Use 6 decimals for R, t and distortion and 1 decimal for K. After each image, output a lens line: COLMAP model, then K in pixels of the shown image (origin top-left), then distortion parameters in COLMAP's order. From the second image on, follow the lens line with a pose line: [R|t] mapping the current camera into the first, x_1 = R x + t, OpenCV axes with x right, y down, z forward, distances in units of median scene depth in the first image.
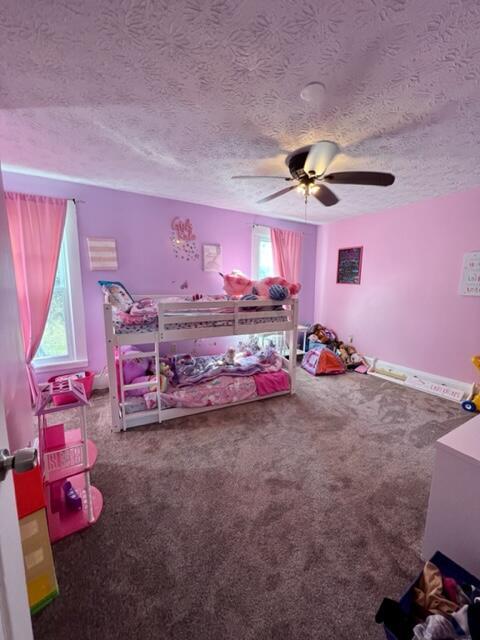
lens RADIAL K [[255.9, 0, 239.3], [0, 255.9, 321.7], [0, 0, 1]] dist [0.000787, -0.000001]
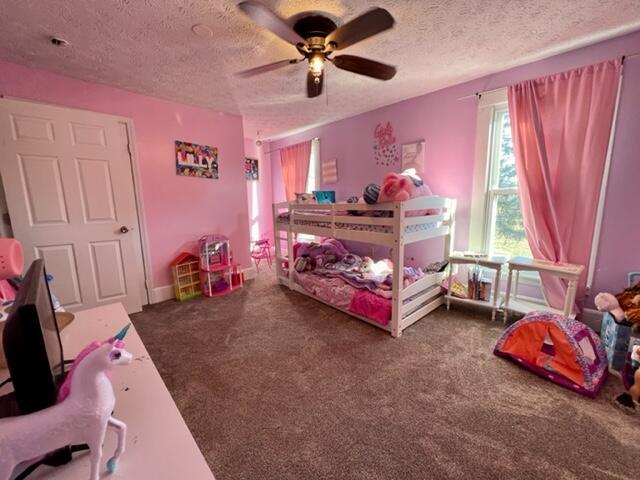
lens RADIAL K [[255.9, 0, 319.3], [0, 255.9, 240.7], [0, 0, 1]] dist [0.000787, -0.000001]
pose [[0.255490, 0.135922, -0.957210, 0.867455], [-0.121497, 0.986733, 0.107686, -0.035394], [0.959147, 0.088786, 0.268614, 0.623736]]
